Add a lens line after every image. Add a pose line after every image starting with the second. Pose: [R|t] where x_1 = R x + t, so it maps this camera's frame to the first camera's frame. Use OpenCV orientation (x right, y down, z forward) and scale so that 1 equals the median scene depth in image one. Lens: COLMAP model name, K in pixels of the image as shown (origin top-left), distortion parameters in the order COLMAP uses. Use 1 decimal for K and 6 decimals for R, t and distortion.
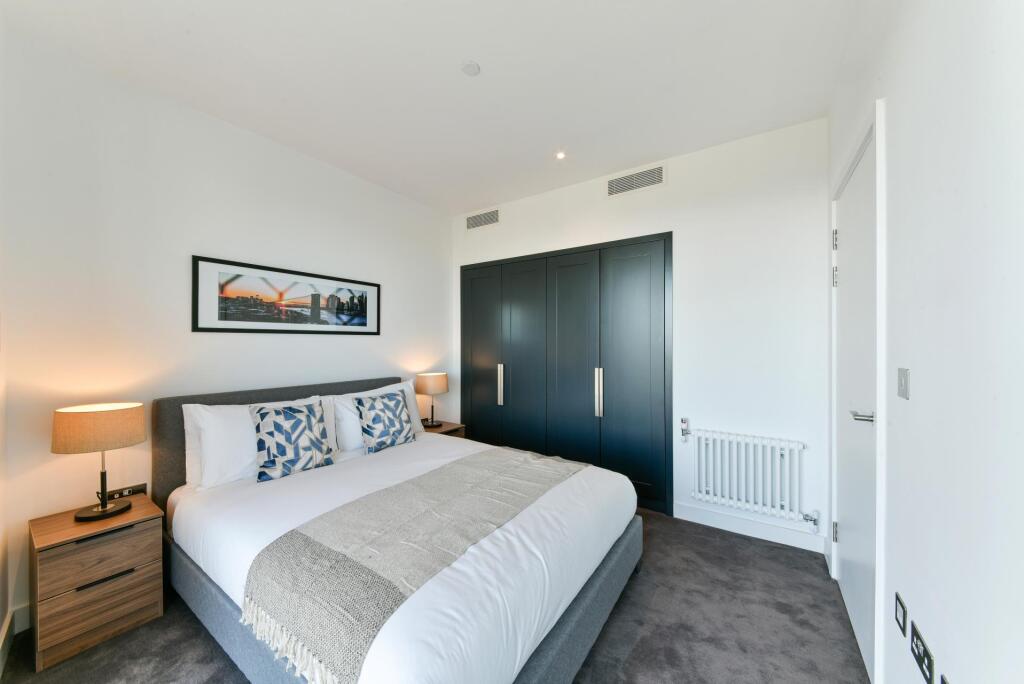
lens RADIAL K [[363.7, 0, 512.0], [0, 363.7, 342.0], [0, 0, 1]] dist [0.028784, -0.000002]
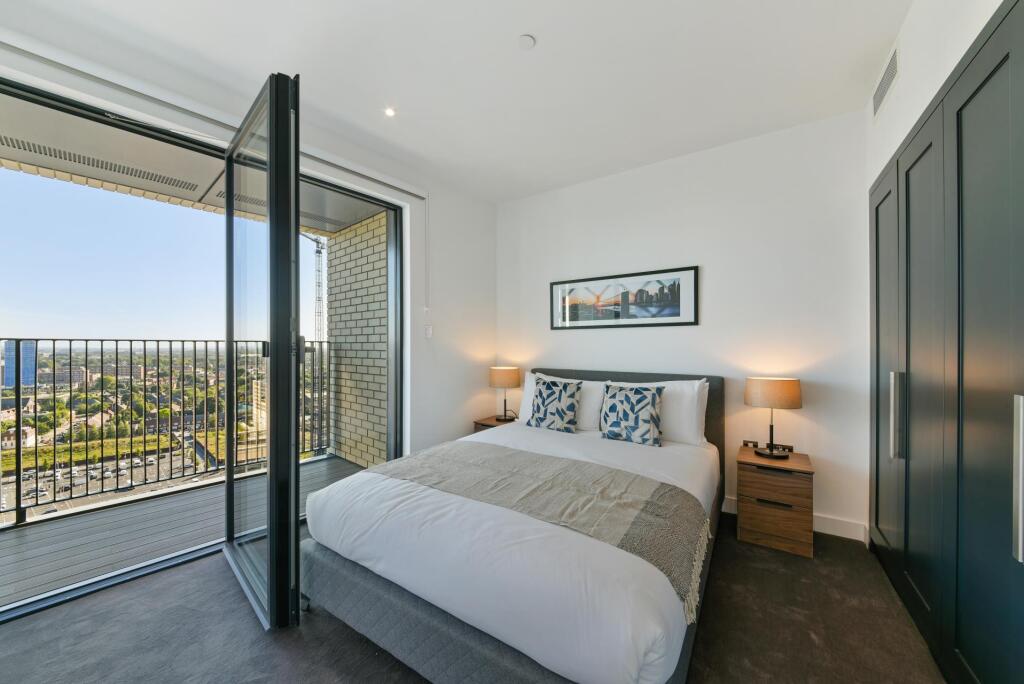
lens RADIAL K [[363.7, 0, 512.0], [0, 363.7, 342.0], [0, 0, 1]] dist [0.028784, -0.000002]
pose [[0.004265, -0.004235, -0.999982, 0.631923], [0.006893, 0.999967, -0.004206, 0.027731], [0.999967, -0.006875, 0.004294, 0.699133]]
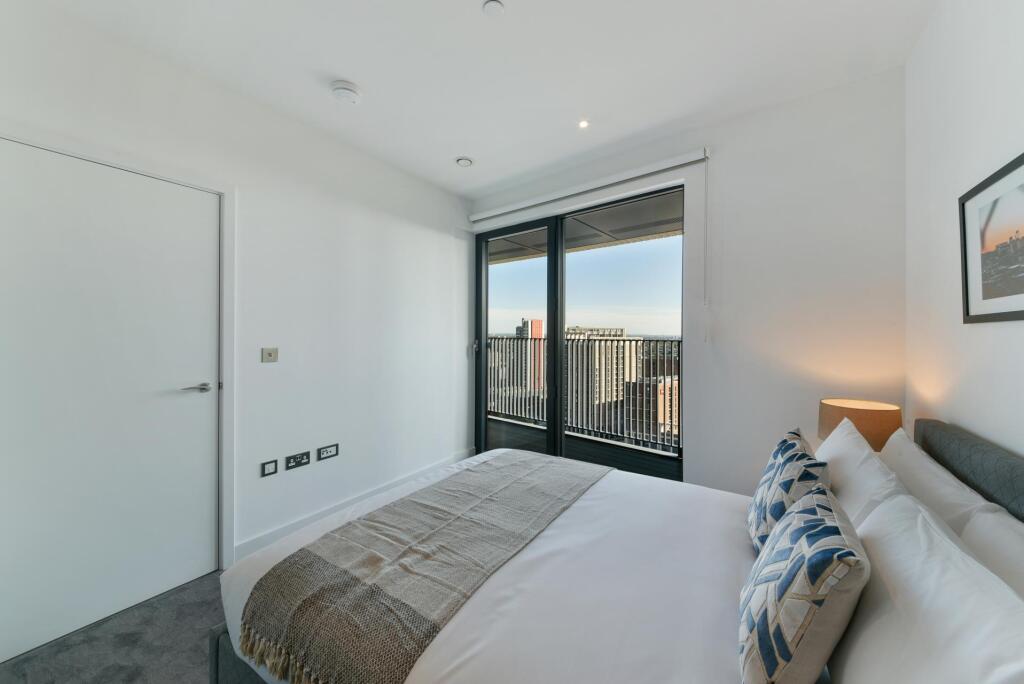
lens RADIAL K [[350.5, 0, 512.0], [0, 350.5, 342.0], [0, 0, 1]] dist [-0.000364, -0.000025]
pose [[-0.998804, 0.000863, -0.048877, -0.080911], [0.000285, 0.999930, 0.011829, -0.003230], [0.048884, 0.011801, -0.998735, 1.310568]]
